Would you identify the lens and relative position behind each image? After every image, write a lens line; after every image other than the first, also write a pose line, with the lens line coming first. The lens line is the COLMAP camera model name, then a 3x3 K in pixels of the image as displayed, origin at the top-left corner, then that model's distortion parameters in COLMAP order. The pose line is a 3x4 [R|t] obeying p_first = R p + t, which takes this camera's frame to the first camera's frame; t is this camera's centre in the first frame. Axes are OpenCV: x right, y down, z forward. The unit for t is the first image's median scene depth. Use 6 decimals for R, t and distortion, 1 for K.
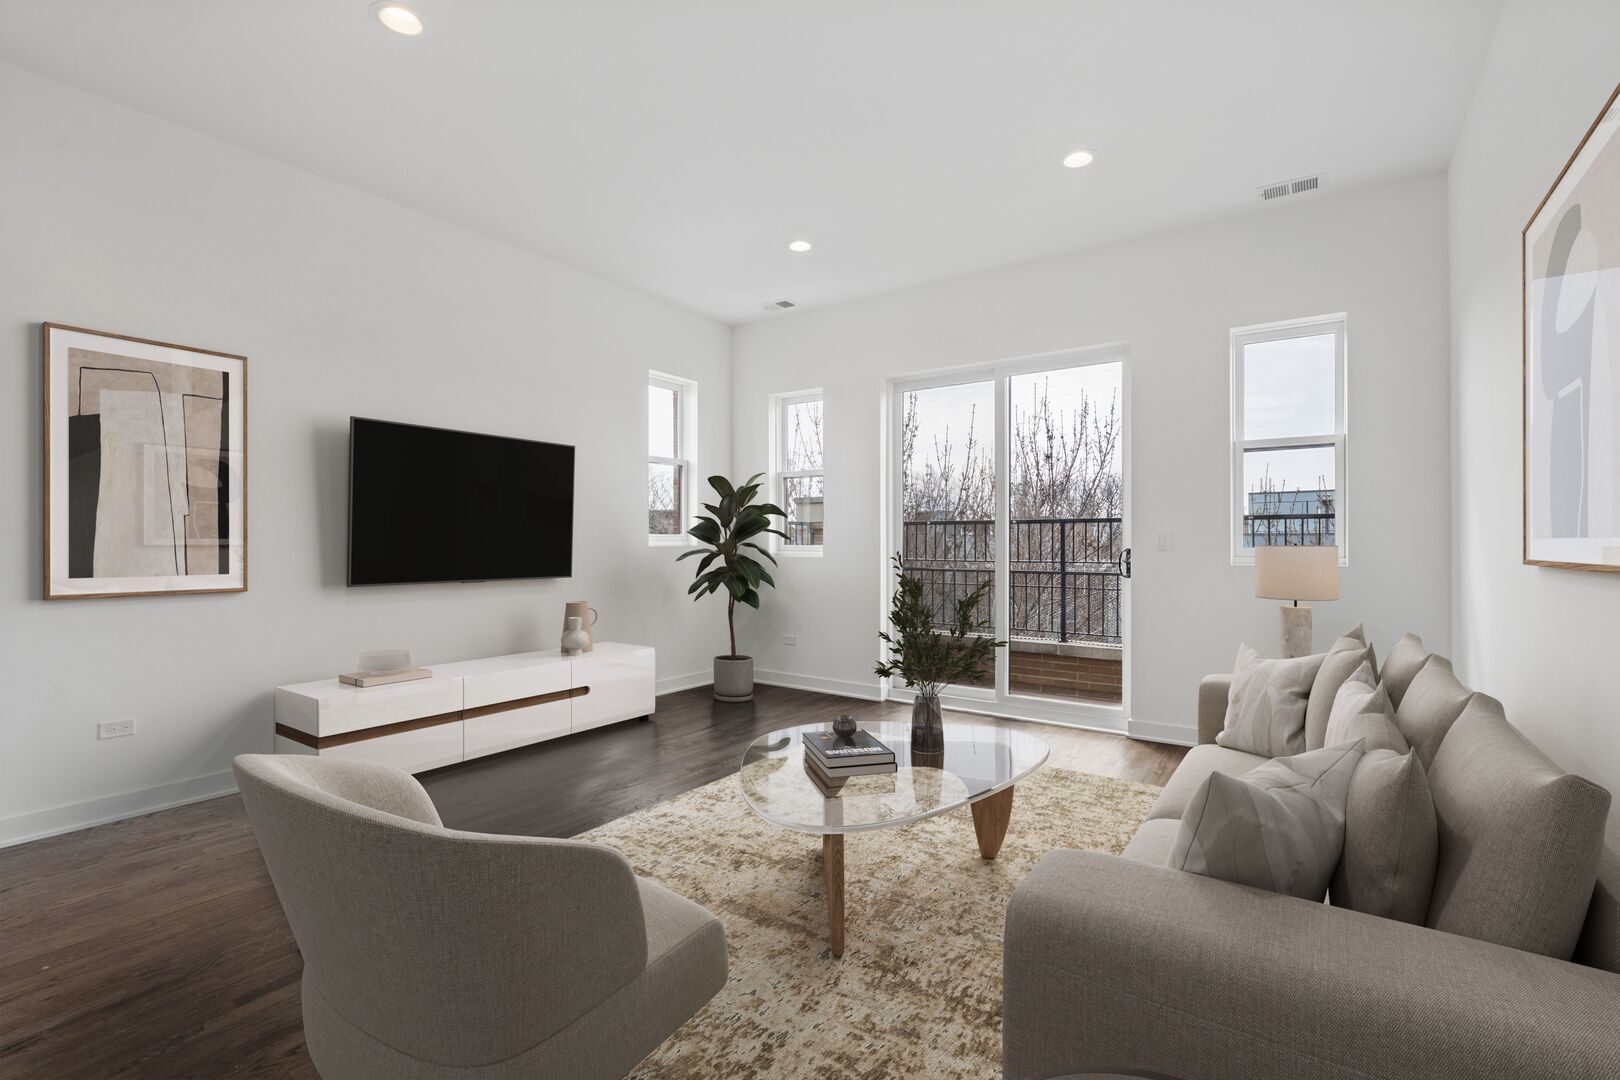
lens RADIAL K [[697.4, 0, 814.4], [0, 697.4, 544.7], [0, 0, 1]] dist [-0.011127, -0.000248]
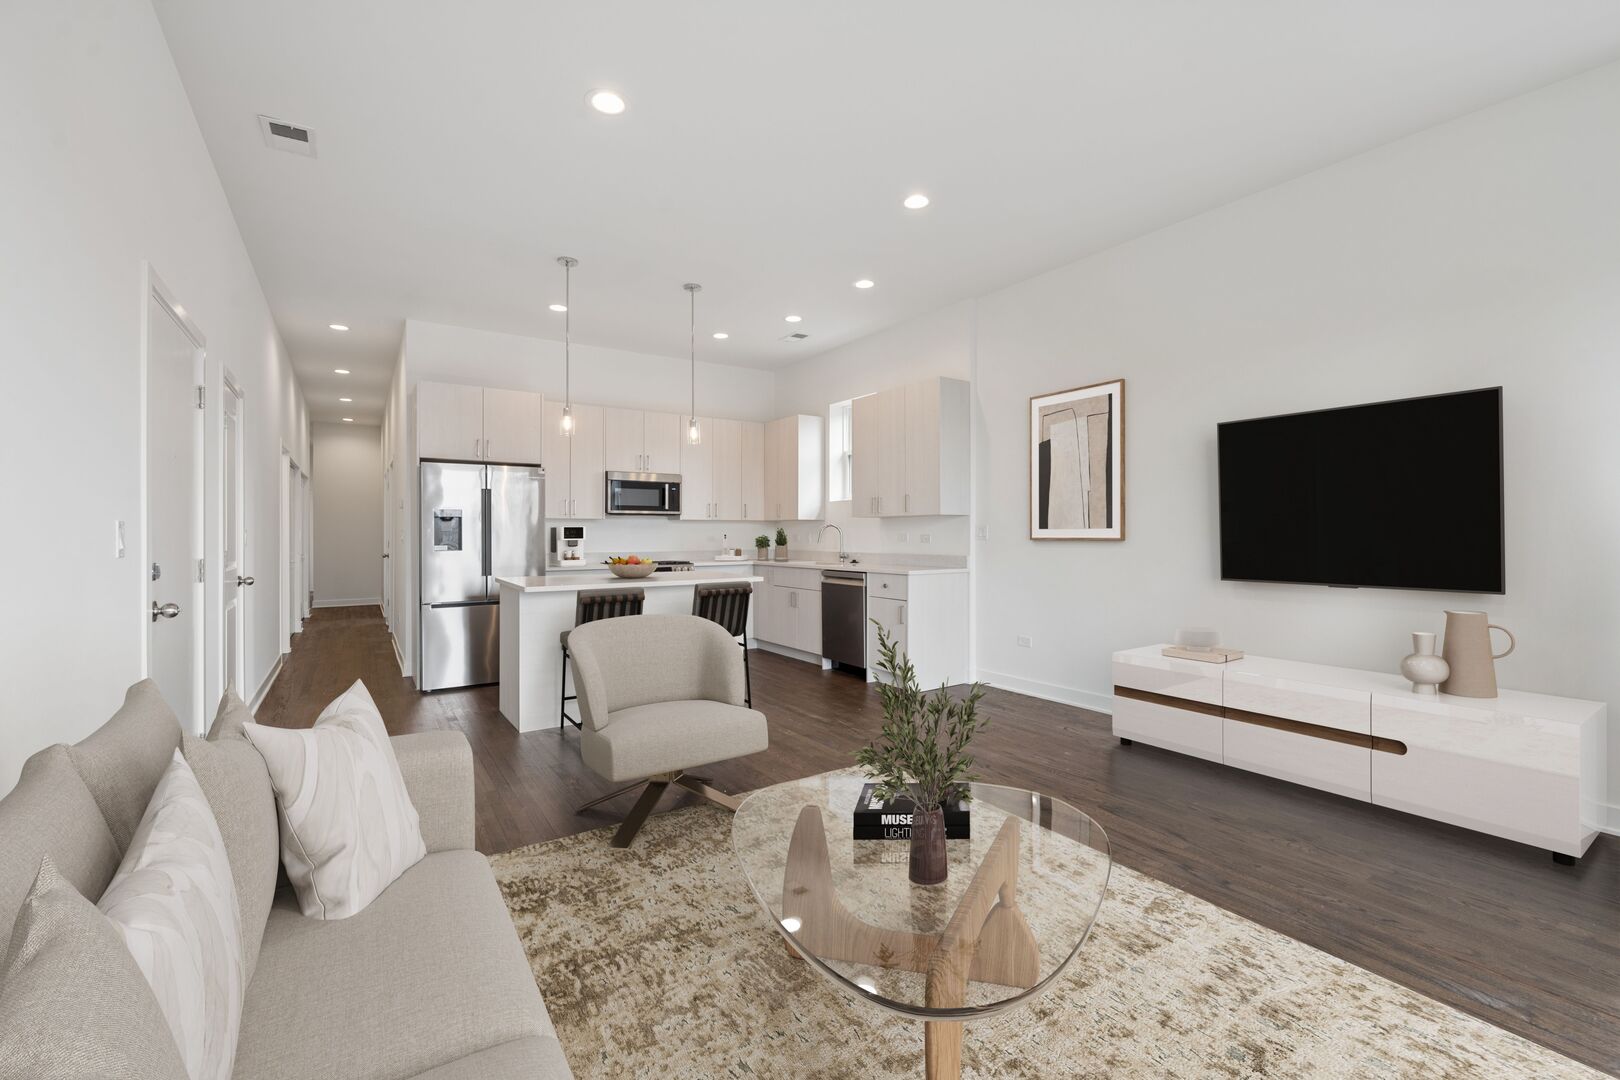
lens RADIAL K [[638.3, 0, 808.4], [0, 638.3, 537.5], [0, 0, 1]] dist [-0.005981, 0.000079]
pose [[-0.345057, 0.007170, -0.938554, 0.625400], [-0.004530, 0.999946, 0.009305, -0.009249], [0.938571, 0.007463, -0.345006, 0.979430]]
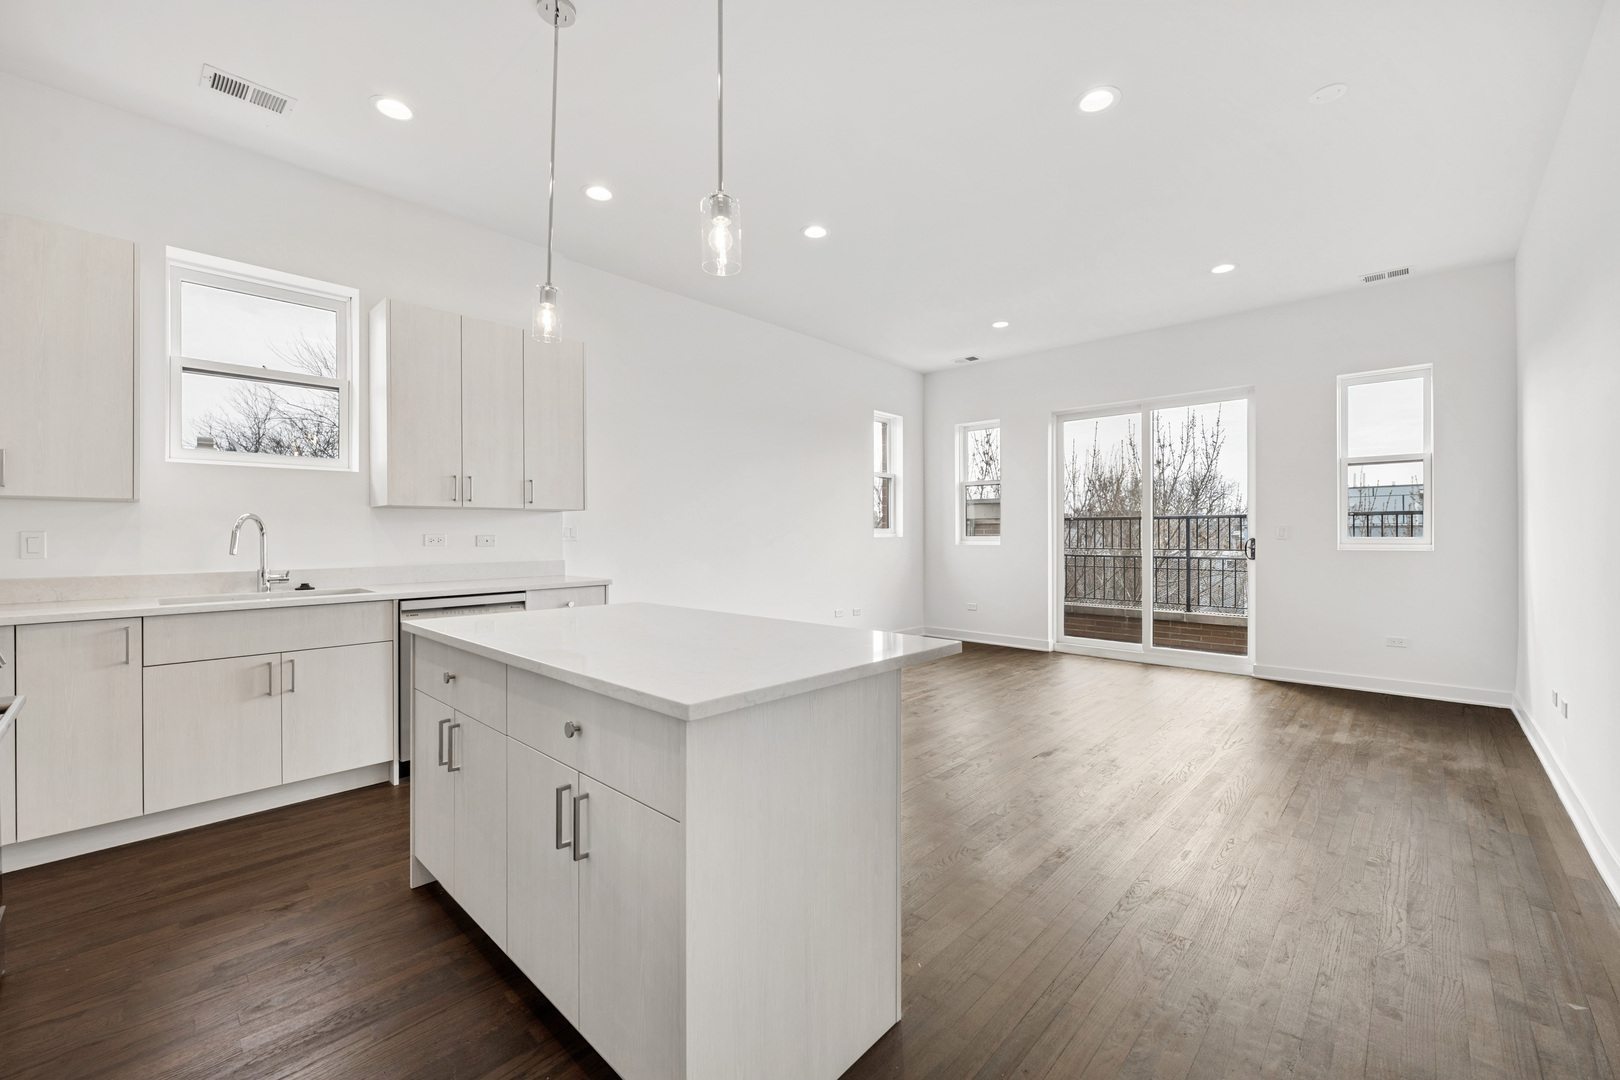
lens RADIAL K [[638.3, 0, 808.4], [0, 638.3, 537.5], [0, 0, 1]] dist [-0.005981, 0.000079]
pose [[0.990774, -0.002499, -0.135500, -0.205622], [0.002396, 0.999997, -0.000920, 0.003533], [0.135501, 0.000587, 0.990777, -0.296640]]
